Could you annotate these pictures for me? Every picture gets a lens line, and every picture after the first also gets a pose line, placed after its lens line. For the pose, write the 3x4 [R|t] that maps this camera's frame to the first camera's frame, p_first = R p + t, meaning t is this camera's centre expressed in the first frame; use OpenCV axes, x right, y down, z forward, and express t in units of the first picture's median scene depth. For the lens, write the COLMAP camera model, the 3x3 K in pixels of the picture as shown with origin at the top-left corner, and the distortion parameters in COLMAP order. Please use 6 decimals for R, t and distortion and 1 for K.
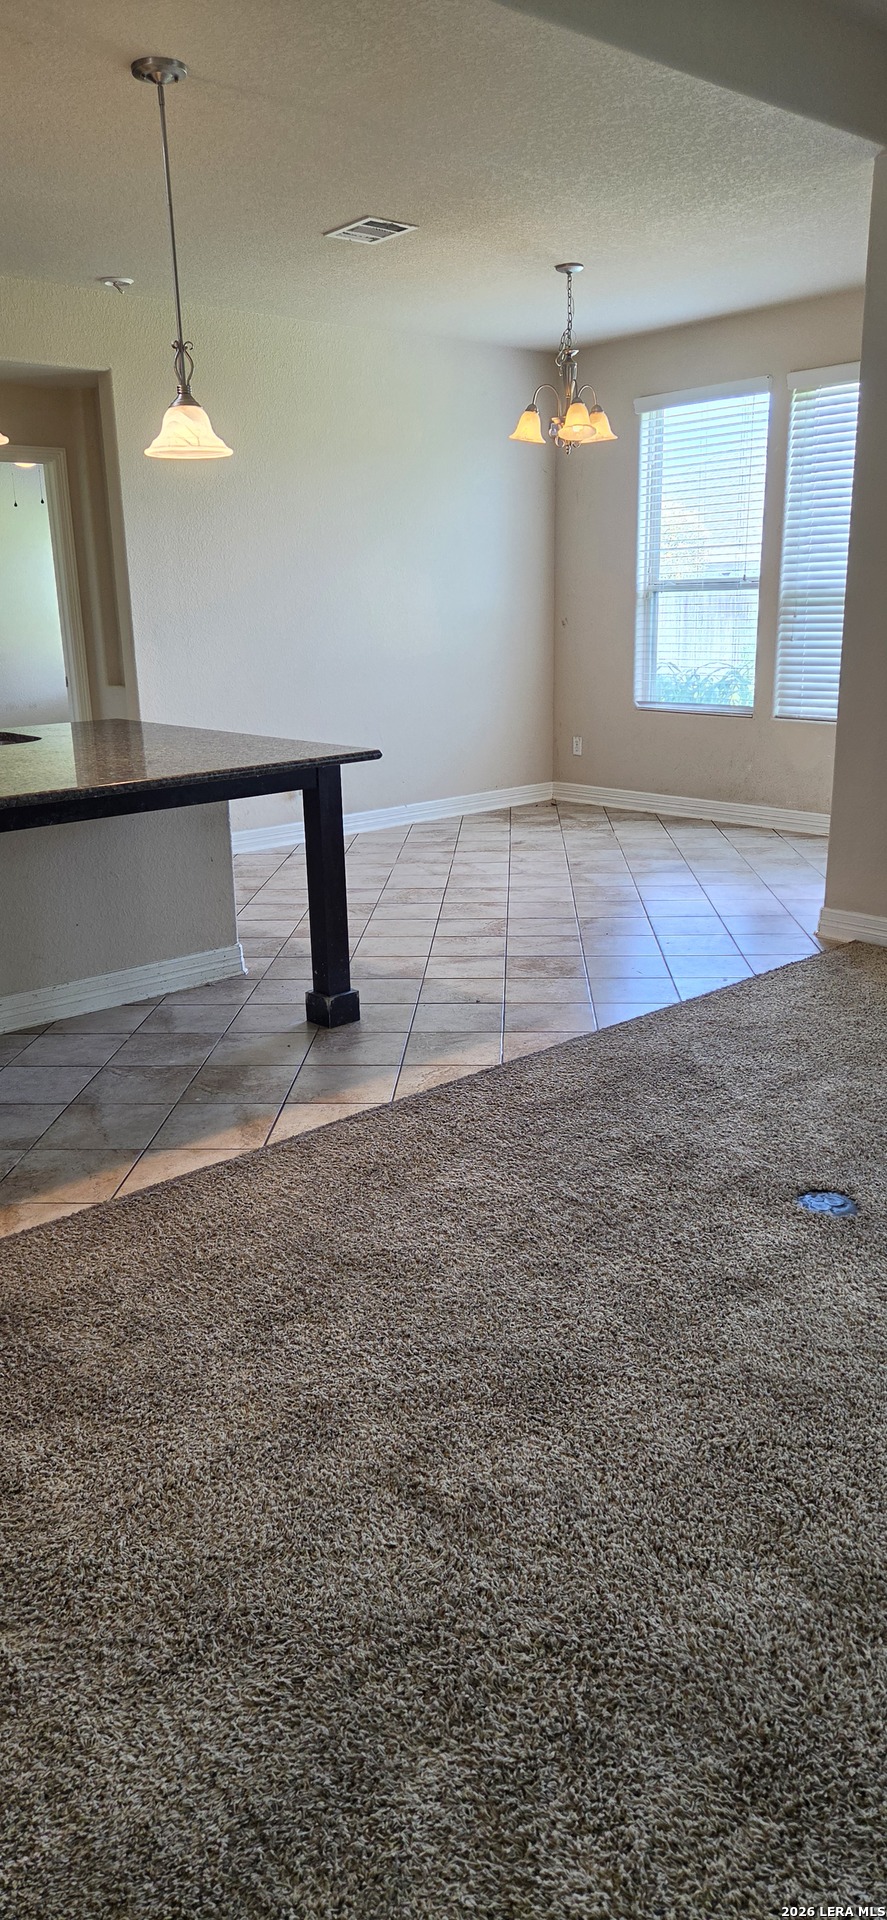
lens RADIAL K [[1295.2, 0, 443.5], [0, 1295.2, 960.0], [0, 0, 1]] dist [0.087632, -0.001041]
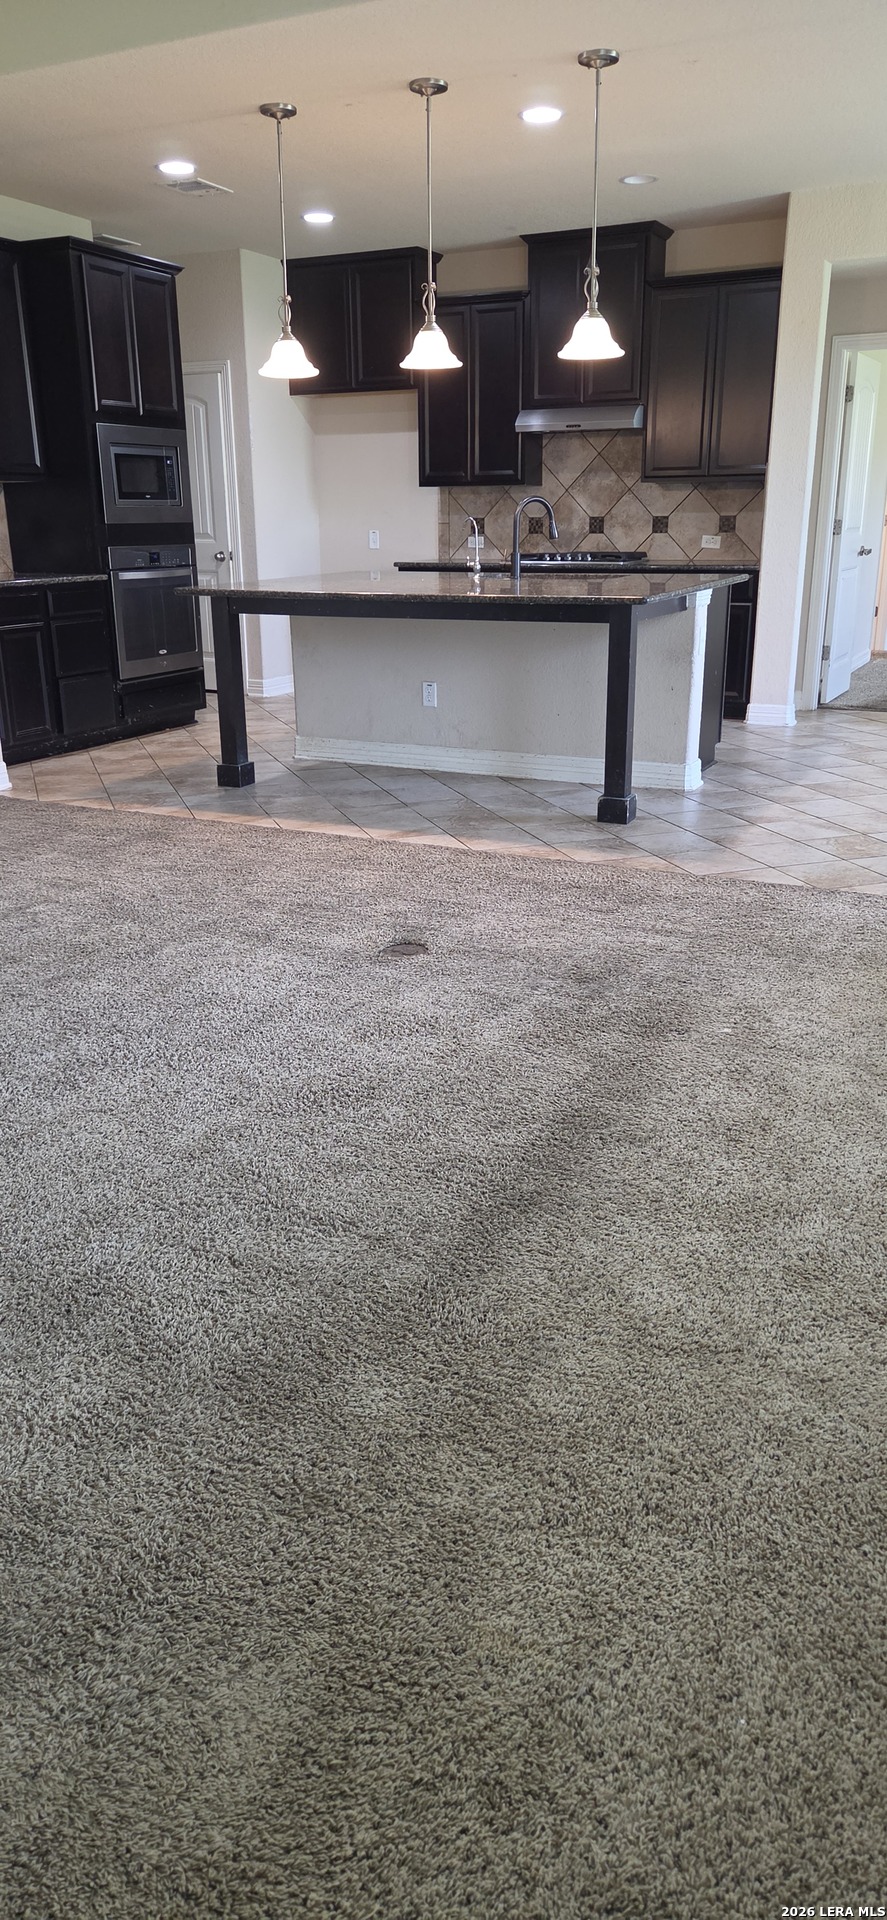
lens RADIAL K [[1295.2, 0, 443.5], [0, 1295.2, 960.0], [0, 0, 1]] dist [0.087632, -0.001041]
pose [[0.374498, 0.316802, -0.871428, 1.252315], [-0.263494, 0.937436, 0.227562, -0.089589], [0.889001, 0.144394, 0.434544, 0.437129]]
